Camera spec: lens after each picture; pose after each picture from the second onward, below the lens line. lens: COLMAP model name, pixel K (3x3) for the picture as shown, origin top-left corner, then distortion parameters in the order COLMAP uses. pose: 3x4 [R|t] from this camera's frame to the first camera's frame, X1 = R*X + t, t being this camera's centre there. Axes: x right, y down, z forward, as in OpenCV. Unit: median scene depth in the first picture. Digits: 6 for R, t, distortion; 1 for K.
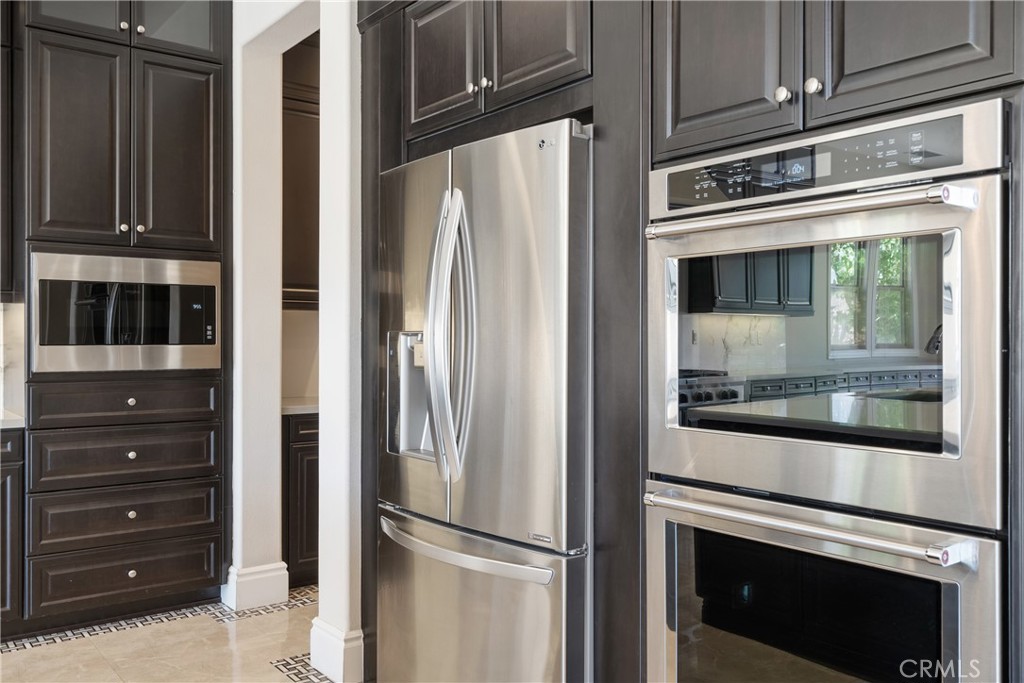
lens RADIAL K [[871.5, 0, 512.0], [0, 871.5, 341.5], [0, 0, 1]] dist [0.008665, 0.000874]
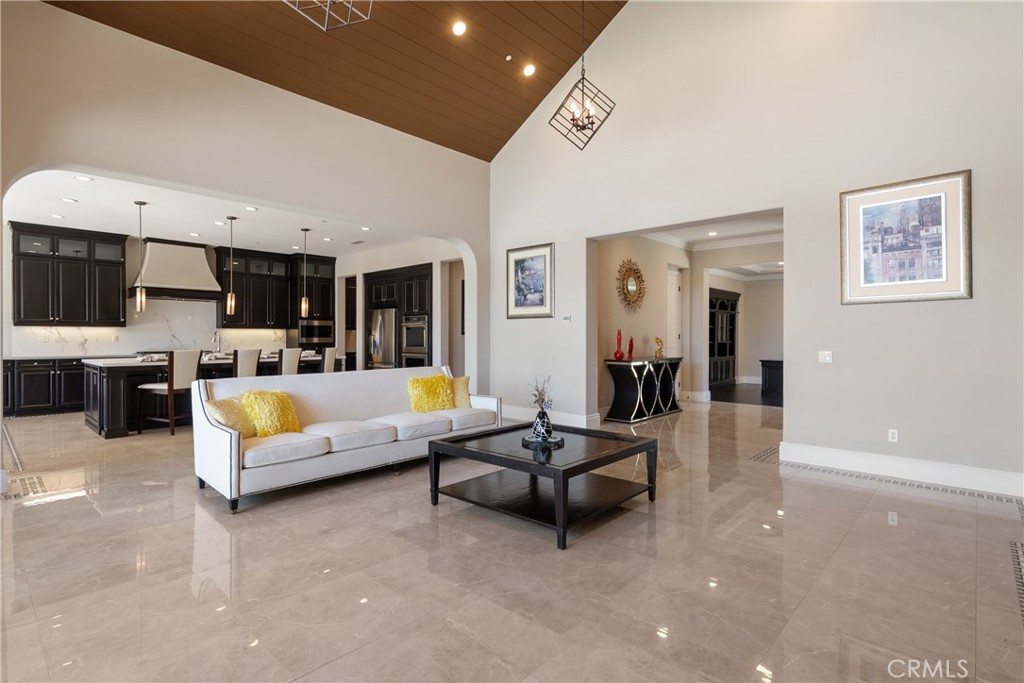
lens RADIAL K [[502.8, 0, 512.0], [0, 502.8, 341.5], [0, 0, 1]] dist [0.001761, 0.001003]
pose [[0.987241, -0.002529, 0.159210, 0.289650], [0.001371, 0.999972, 0.007378, 0.009575], [-0.159224, -0.007066, 0.987217, -2.706054]]
